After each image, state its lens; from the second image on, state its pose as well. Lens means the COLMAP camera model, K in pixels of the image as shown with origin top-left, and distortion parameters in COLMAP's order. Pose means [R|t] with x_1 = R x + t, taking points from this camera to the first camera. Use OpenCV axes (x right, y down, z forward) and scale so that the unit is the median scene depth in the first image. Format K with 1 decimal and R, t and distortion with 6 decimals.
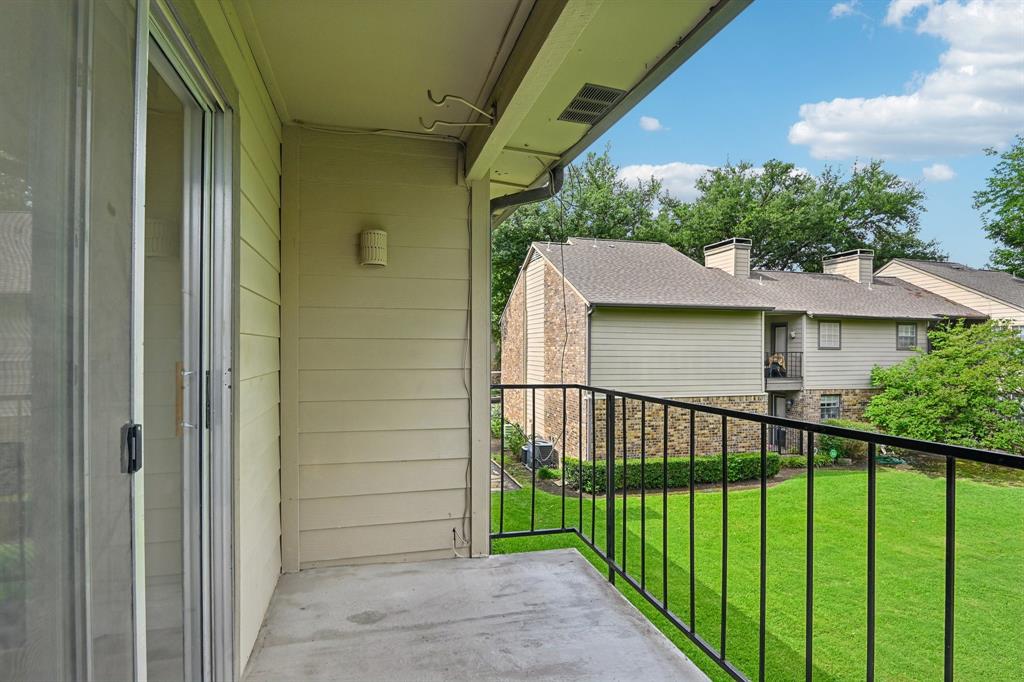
lens RADIAL K [[542.3, 0, 516.2], [0, 542.3, 337.4], [0, 0, 1]] dist [-0.019751, -0.005042]
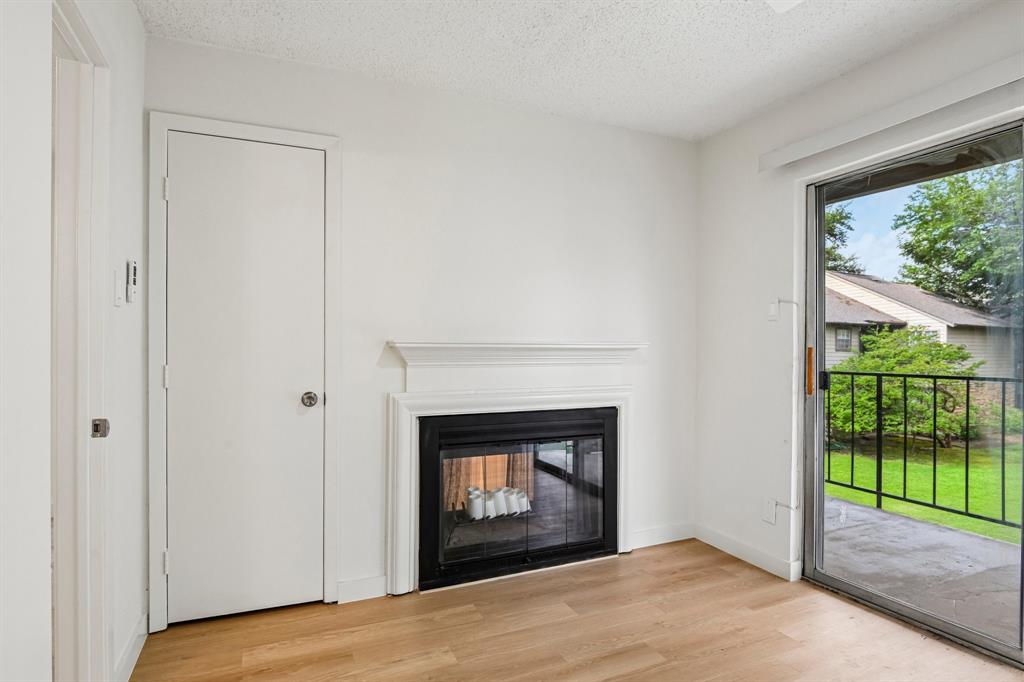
lens RADIAL K [[542.3, 0, 517.9], [0, 542.3, 341.2], [0, 0, 1]] dist [-0.019751, -0.005042]
pose [[0.988096, 0.007783, 0.153641, -0.136173], [-0.008628, 0.999951, 0.004834, 0.002819], [-0.153596, -0.006102, 0.988115, -0.032473]]
